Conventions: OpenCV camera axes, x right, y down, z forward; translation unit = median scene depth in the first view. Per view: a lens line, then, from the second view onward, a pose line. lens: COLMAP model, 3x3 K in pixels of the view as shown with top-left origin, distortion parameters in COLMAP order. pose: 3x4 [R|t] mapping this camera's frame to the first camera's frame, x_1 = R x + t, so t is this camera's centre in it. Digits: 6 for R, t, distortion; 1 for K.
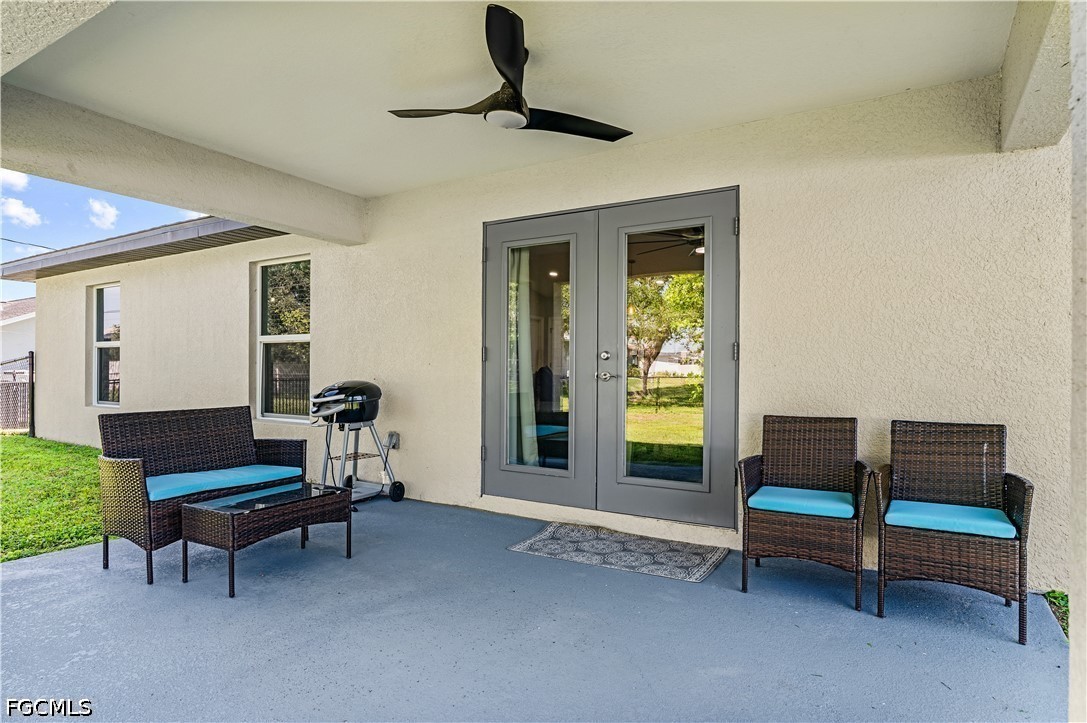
lens RADIAL K [[592.1, 0, 542.5], [0, 592.1, 365.8], [0, 0, 1]] dist [-0.010708, 0.000953]
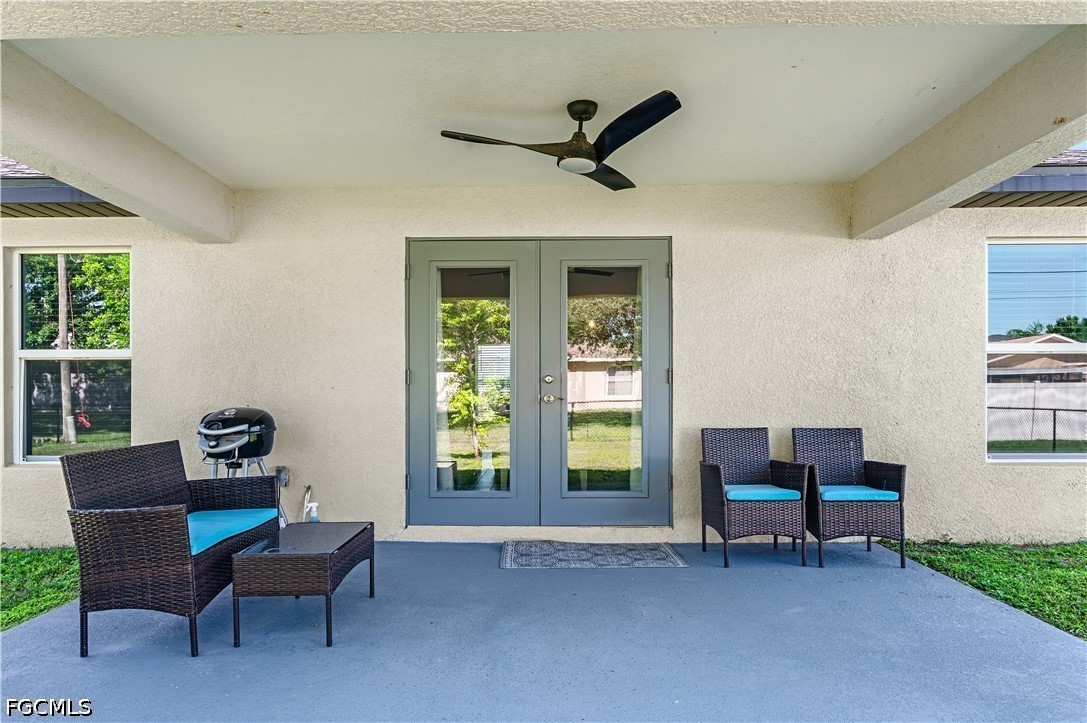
lens RADIAL K [[668.8, 0, 530.3], [0, 668.8, 388.4], [0, 0, 1]] dist [-0.001279, 0.000328]
pose [[0.872784, -0.004416, 0.488086, -0.574113], [0.004555, 0.999989, 0.000903, -0.002137], [-0.488085, 0.001435, 0.872795, -0.035131]]
